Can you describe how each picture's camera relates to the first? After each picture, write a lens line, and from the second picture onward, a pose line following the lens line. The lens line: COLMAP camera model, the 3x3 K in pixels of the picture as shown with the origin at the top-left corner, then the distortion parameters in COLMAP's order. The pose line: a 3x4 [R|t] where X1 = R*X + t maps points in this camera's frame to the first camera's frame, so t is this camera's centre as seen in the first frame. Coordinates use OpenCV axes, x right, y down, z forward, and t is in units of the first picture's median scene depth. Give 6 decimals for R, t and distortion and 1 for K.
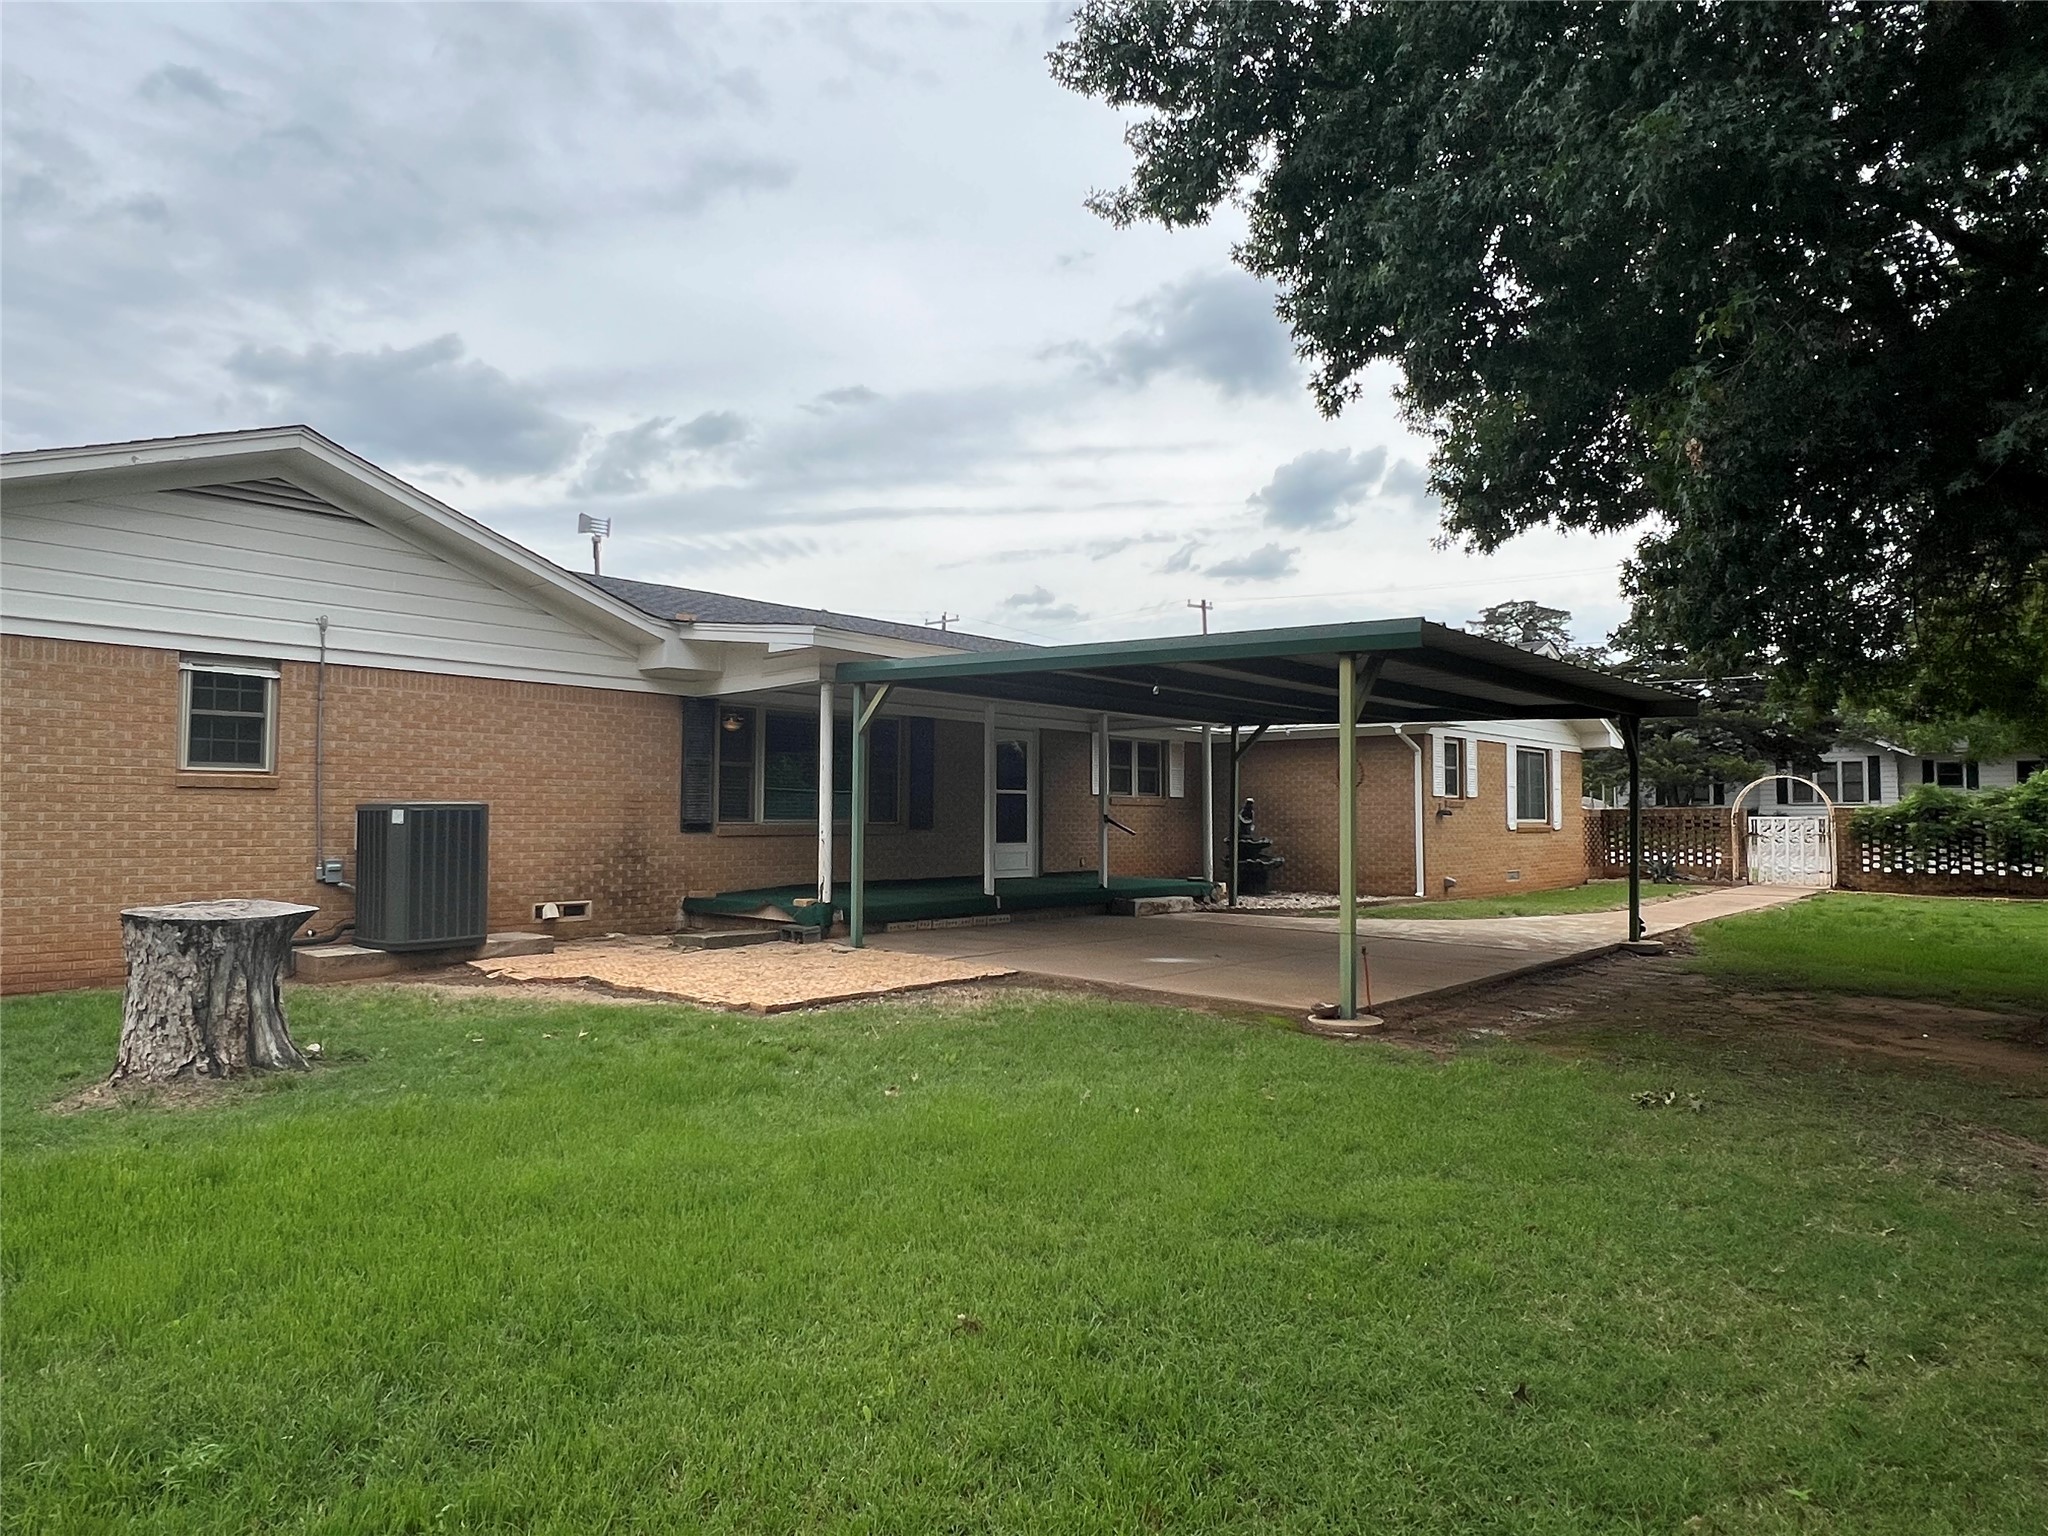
lens RADIAL K [[1204.6, 0, 1024.0], [0, 1204.6, 768.0], [0, 0, 1]] dist [-0.005442, -0.000634]
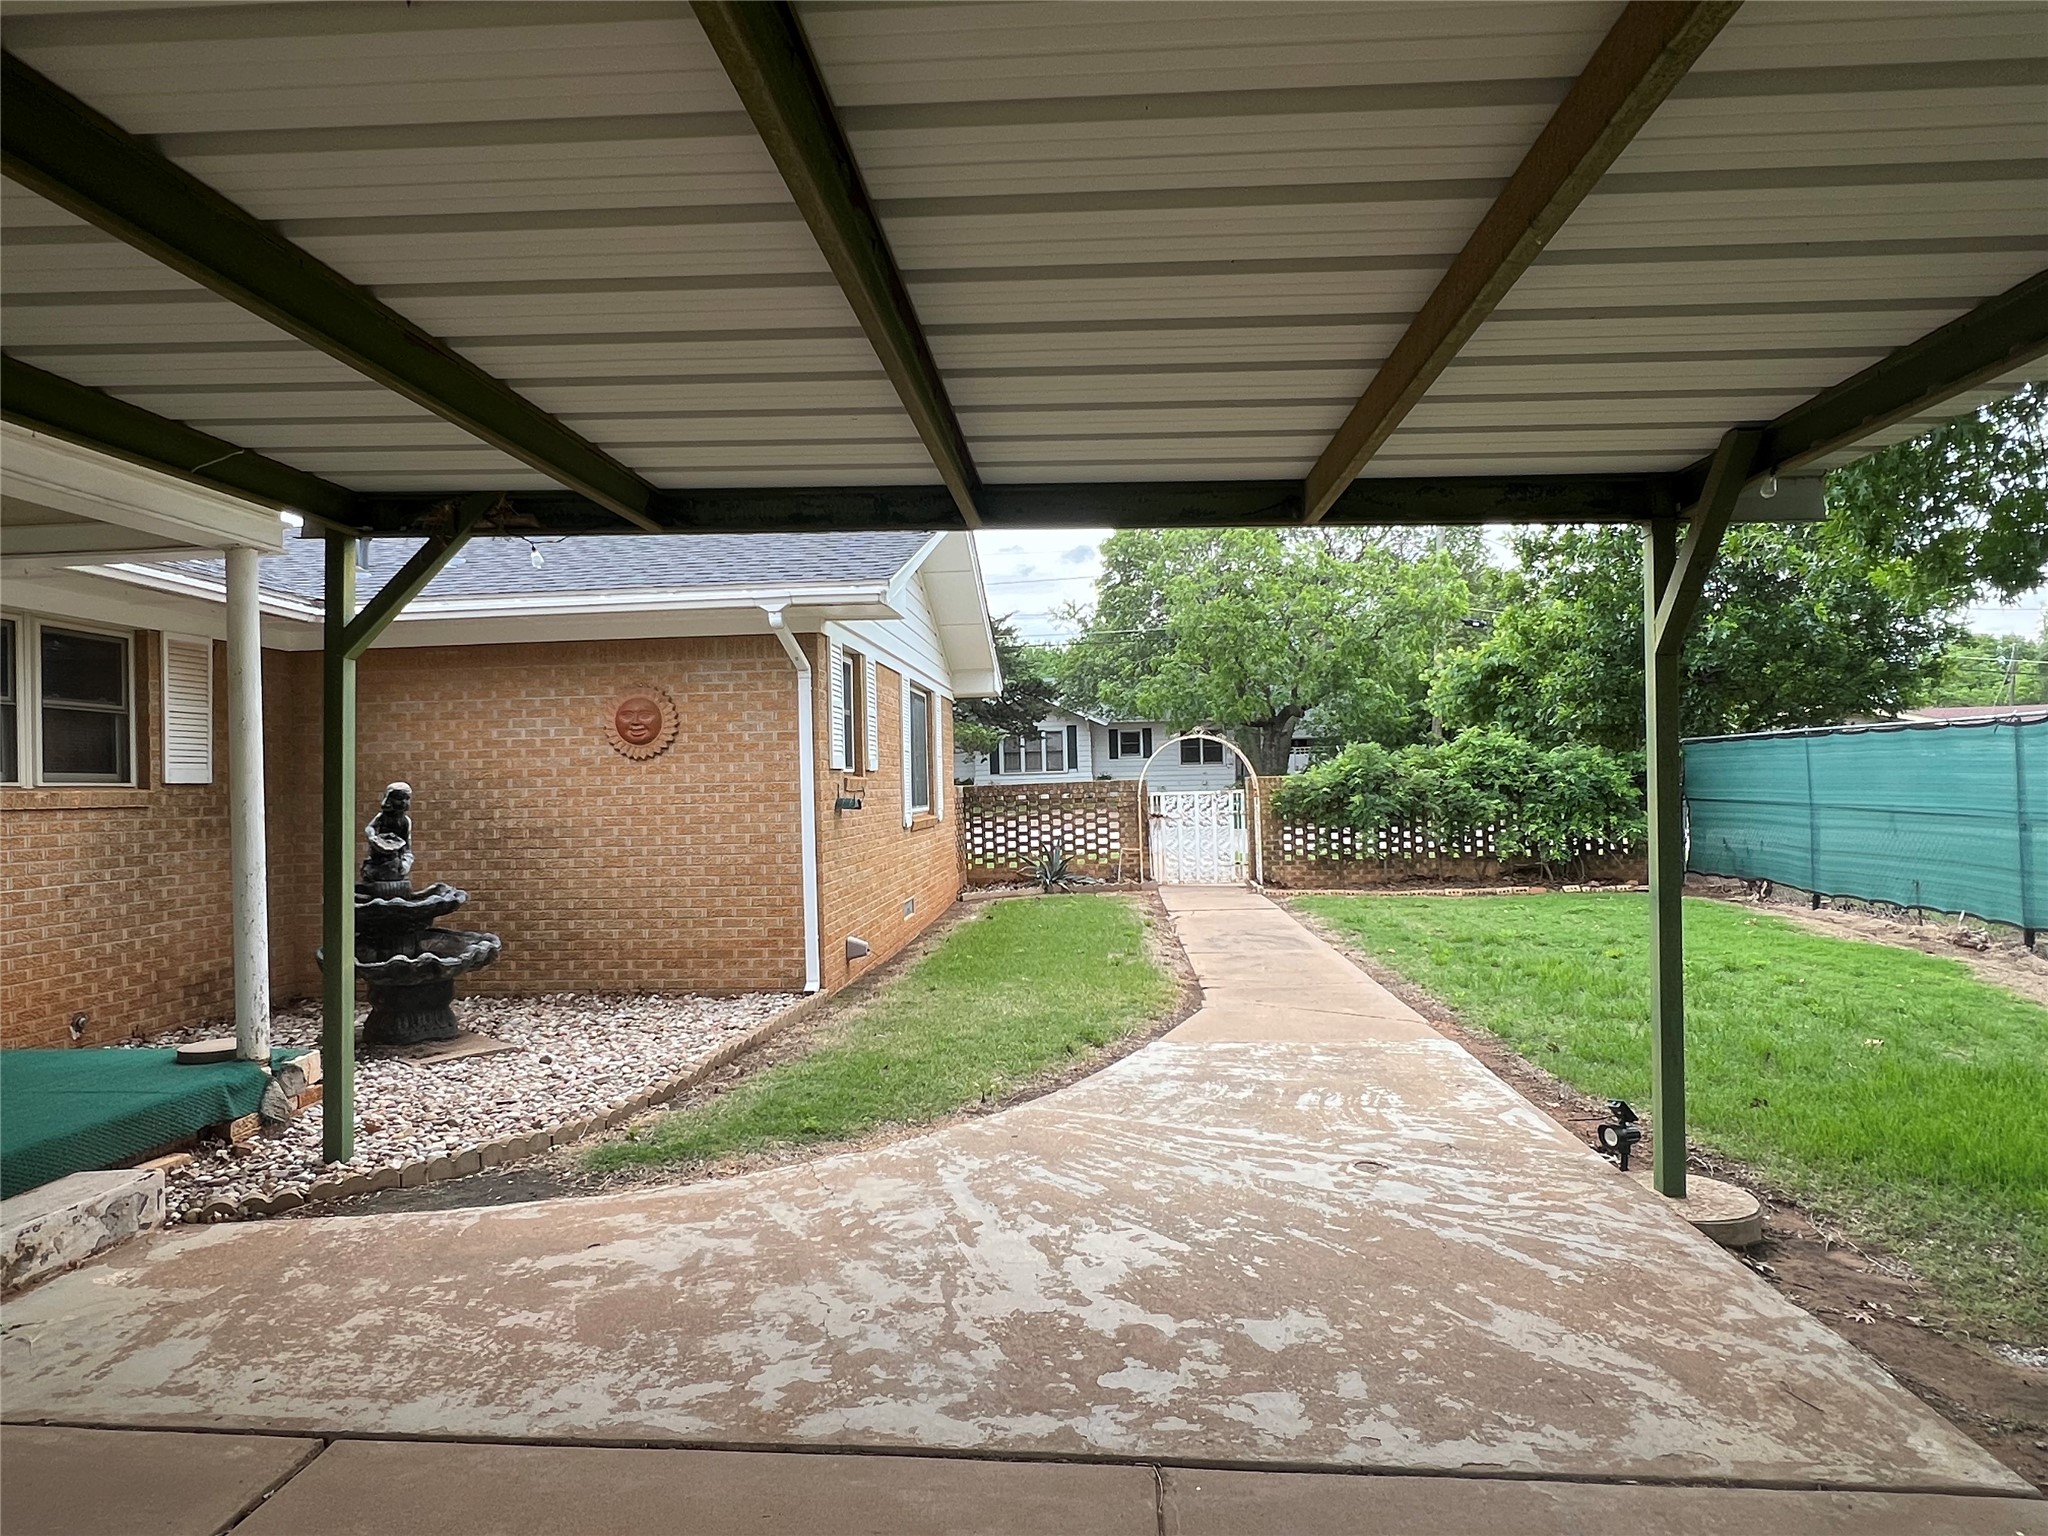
lens RADIAL K [[1214.5, 0, 1024.0], [0, 1214.5, 768.0], [0, 0, 1]] dist [0.005491, -0.000239]
pose [[0.784726, -0.012973, 0.619707, 0.102960], [0.001628, 0.999821, 0.018870, 0.014011], [-0.619841, -0.013799, 0.784606, 0.559896]]
